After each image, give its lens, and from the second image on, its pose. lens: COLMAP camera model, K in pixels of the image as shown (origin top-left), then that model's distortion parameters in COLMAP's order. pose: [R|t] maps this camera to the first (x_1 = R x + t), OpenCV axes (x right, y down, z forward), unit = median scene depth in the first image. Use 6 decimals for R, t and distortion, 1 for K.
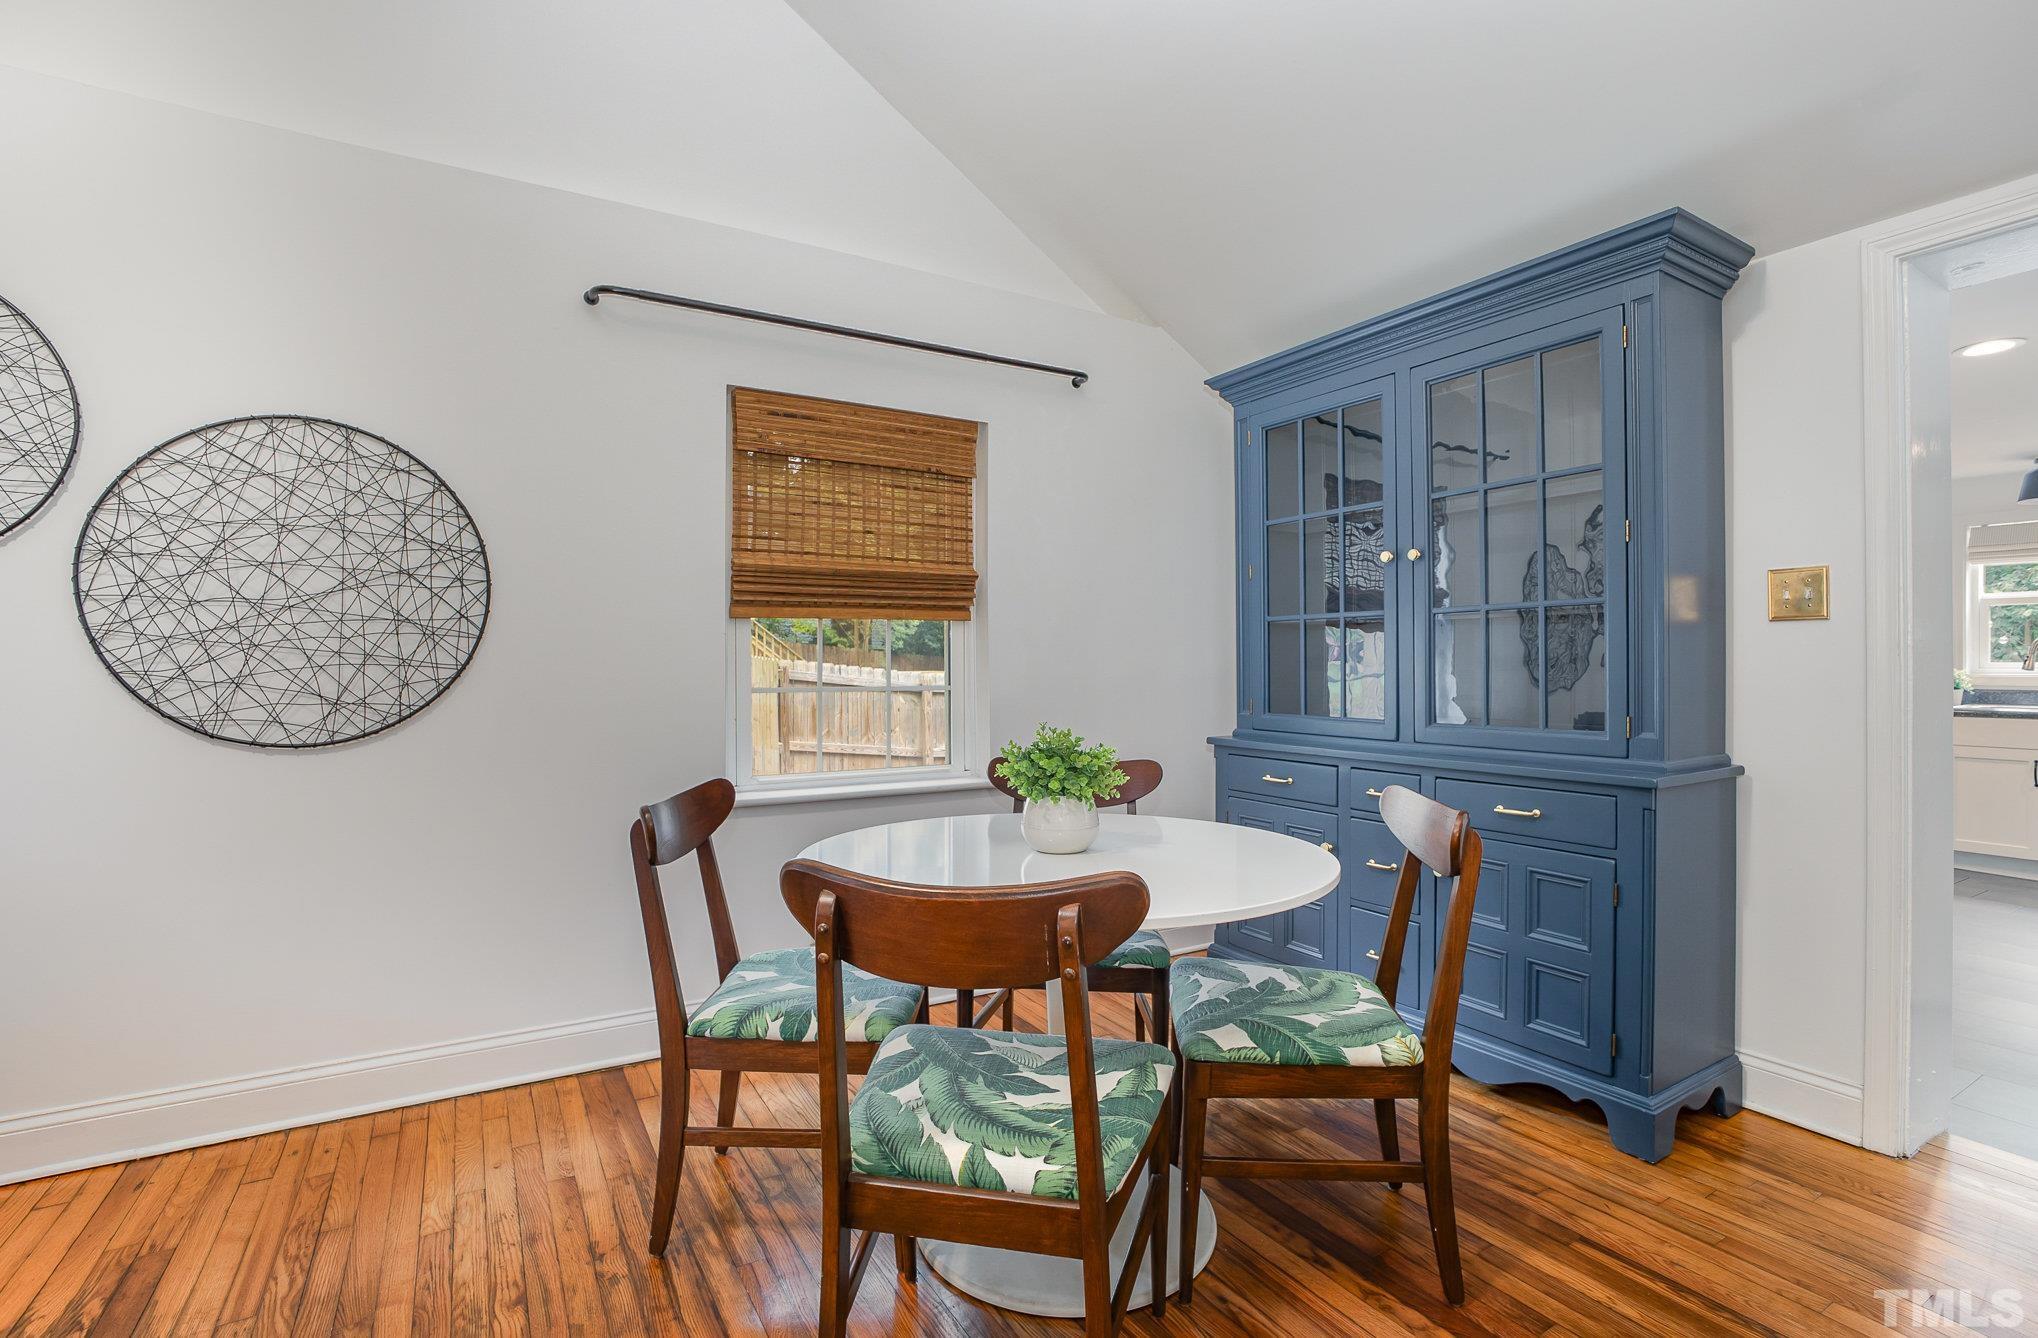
lens RADIAL K [[946.2, 0, 1019.0], [0, 946.2, 669.0], [0, 0, 1]] dist [-0.037170, -0.000163]
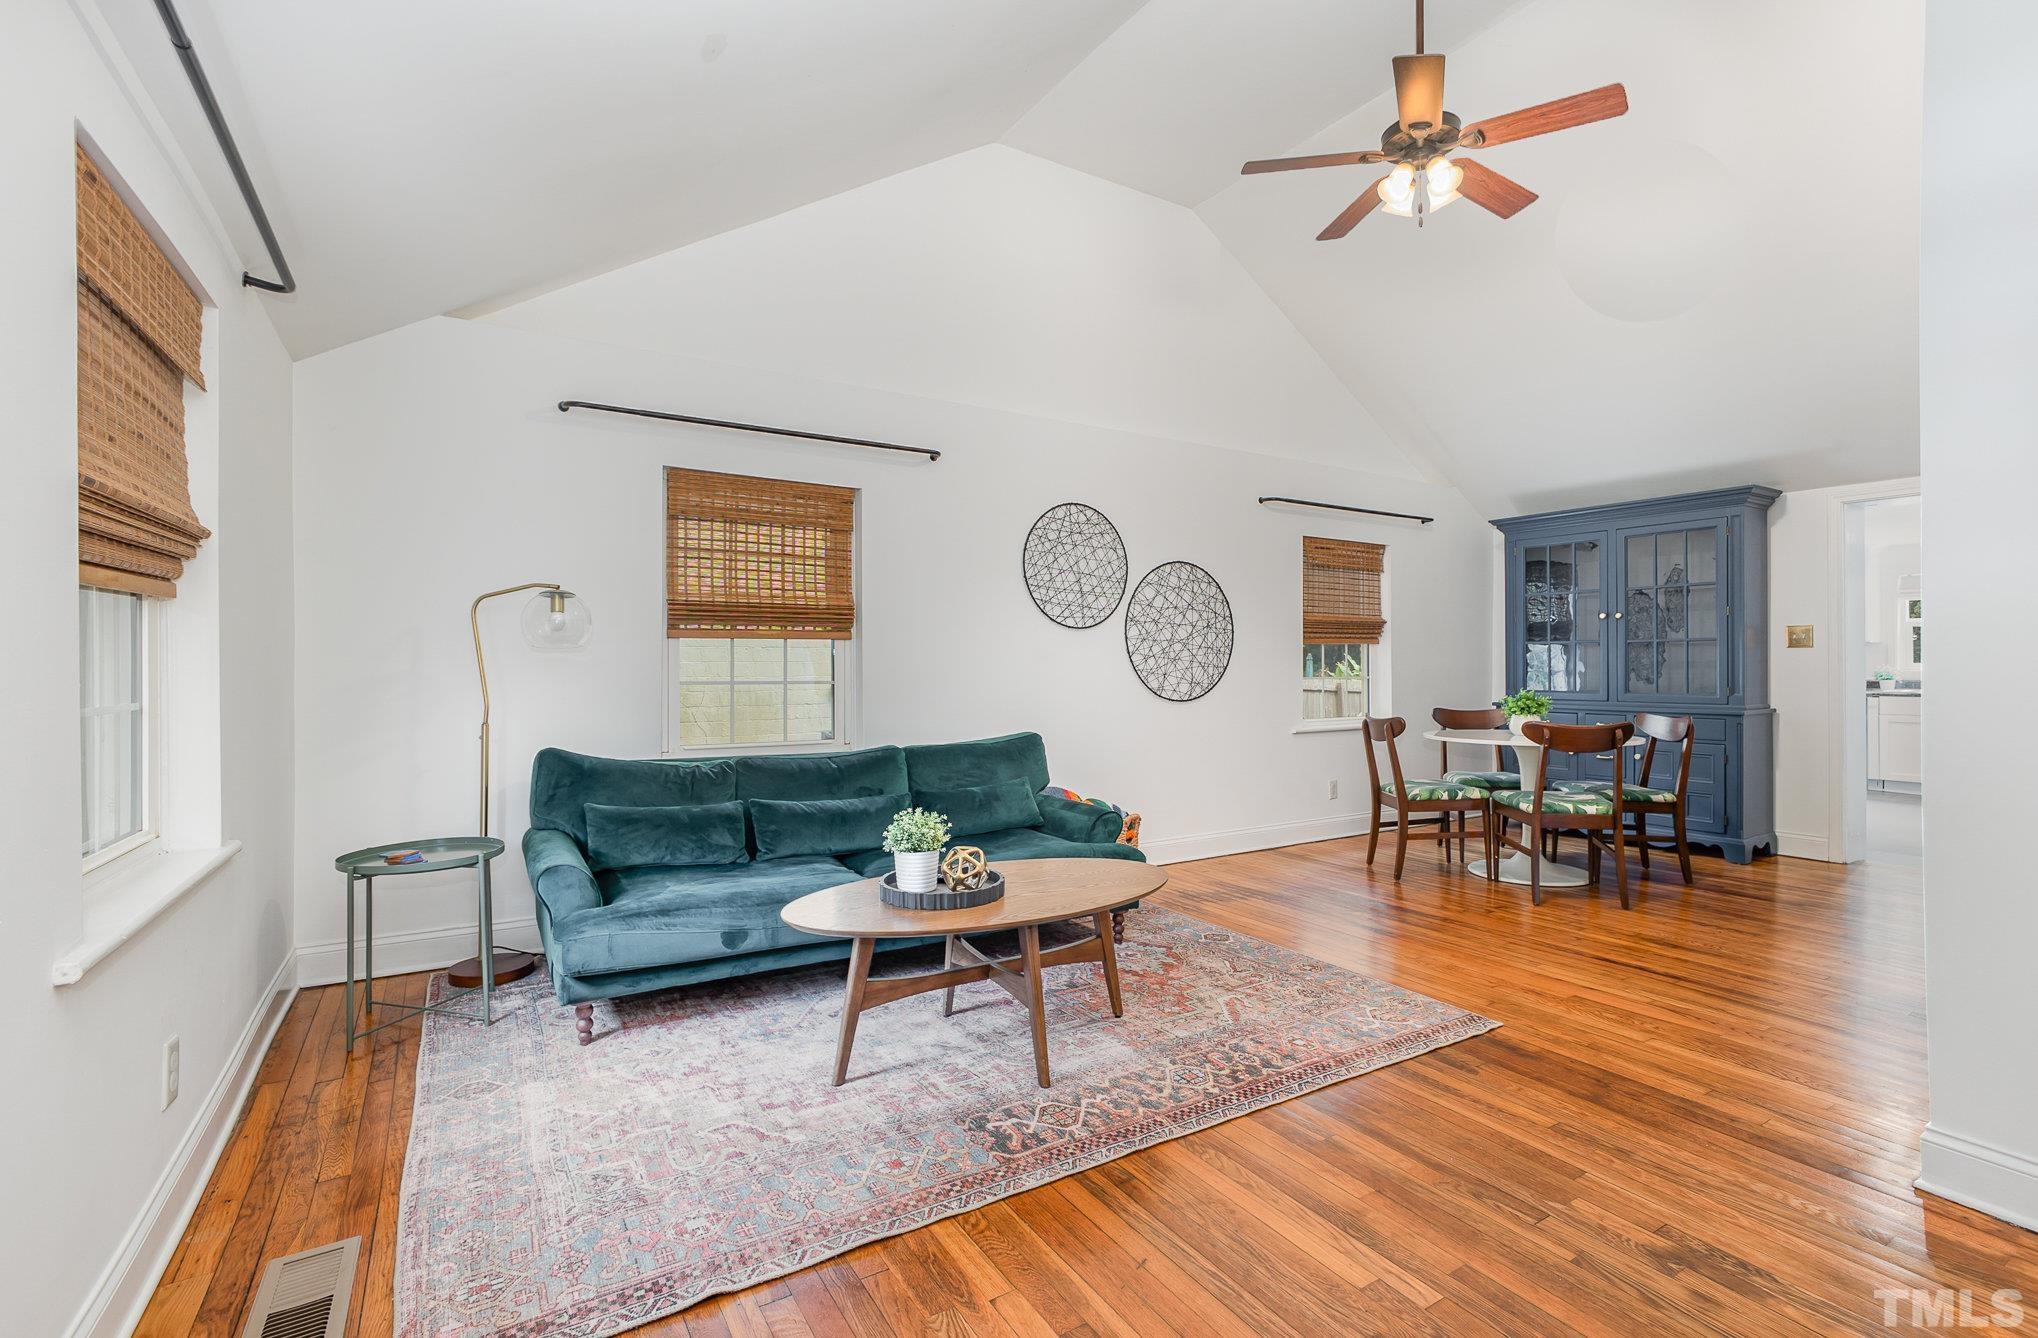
lens RADIAL K [[927.8, 0, 1019.0], [0, 927.8, 669.0], [0, 0, 1]] dist [-0.001833, -0.000009]
pose [[0.999651, -0.001139, 0.026401, -1.258889], [0.001085, 0.999997, 0.002035, -0.004059], [-0.026403, -0.002006, 0.999649, -1.369746]]
